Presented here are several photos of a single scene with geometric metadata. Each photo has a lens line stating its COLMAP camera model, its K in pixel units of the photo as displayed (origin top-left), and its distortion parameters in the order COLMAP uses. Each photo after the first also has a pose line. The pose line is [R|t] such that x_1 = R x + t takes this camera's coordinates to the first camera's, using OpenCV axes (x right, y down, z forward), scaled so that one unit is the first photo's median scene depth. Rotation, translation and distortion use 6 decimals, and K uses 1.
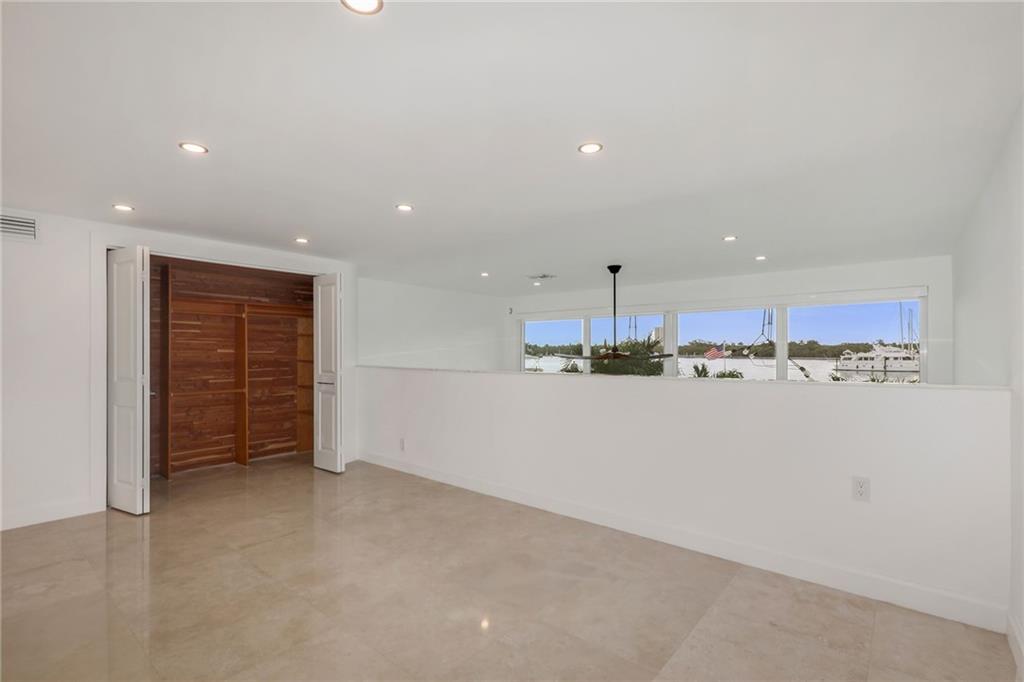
lens RADIAL K [[461.7, 0, 515.6], [0, 461.7, 349.2], [0, 0, 1]] dist [0.002564, 0.001368]
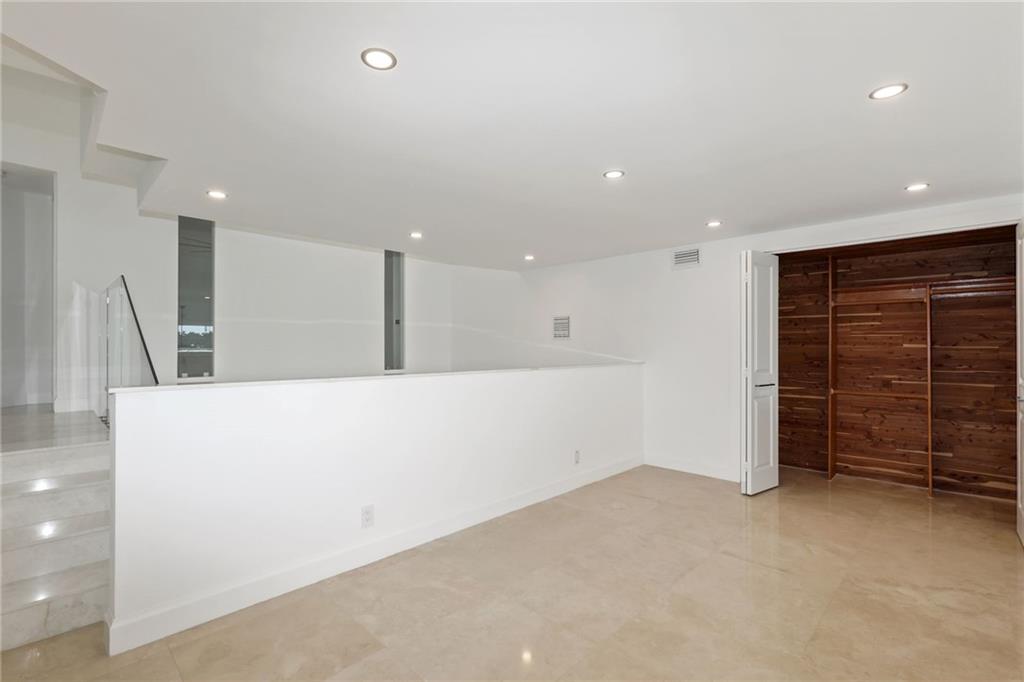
lens RADIAL K [[461.7, 0, 517.6], [0, 461.7, 342.2], [0, 0, 1]] dist [0.002564, 0.001368]
pose [[-0.053927, -0.008278, -0.998511, 0.224417], [0.004542, 0.999953, -0.008535, 0.001495], [0.998535, -0.004995, -0.053887, 0.366225]]
